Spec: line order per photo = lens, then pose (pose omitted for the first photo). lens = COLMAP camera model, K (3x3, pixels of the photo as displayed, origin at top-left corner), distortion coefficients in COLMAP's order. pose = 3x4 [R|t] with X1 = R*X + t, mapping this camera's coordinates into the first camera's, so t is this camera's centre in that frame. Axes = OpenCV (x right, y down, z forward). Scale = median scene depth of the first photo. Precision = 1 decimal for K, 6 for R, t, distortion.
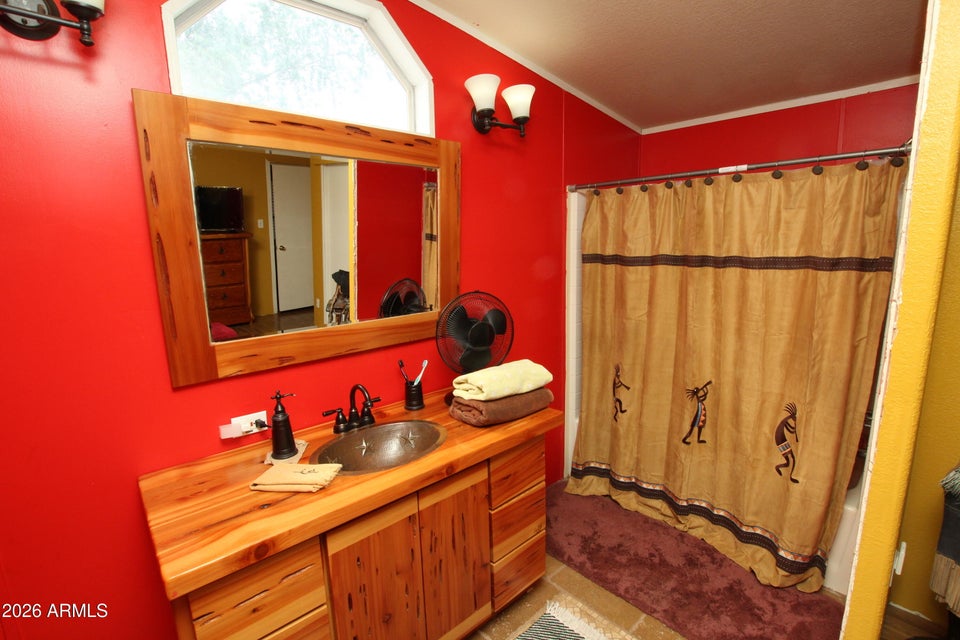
lens RADIAL K [[445.6, 0, 482.7], [0, 445.6, 325.9], [0, 0, 1]] dist [-0.040891, 0.007947]
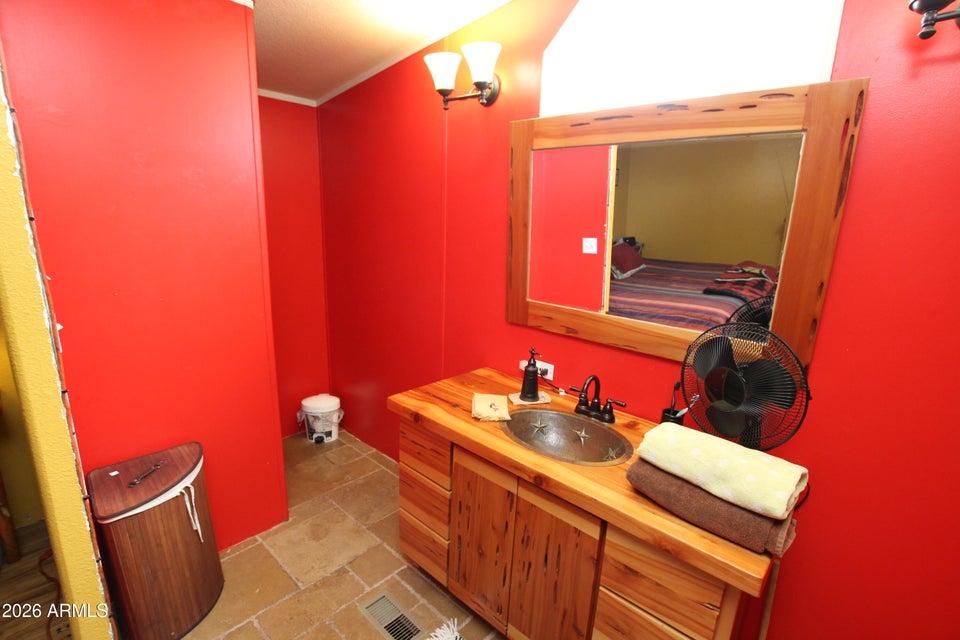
lens RADIAL K [[445.6, 0, 482.7], [0, 445.6, 325.9], [0, 0, 1]] dist [-0.040891, 0.007947]
pose [[0.088806, 0.261700, -0.961055, 0.717170], [-0.223368, 0.945525, 0.236831, -0.176826], [0.970680, 0.193637, 0.142424, 0.676084]]
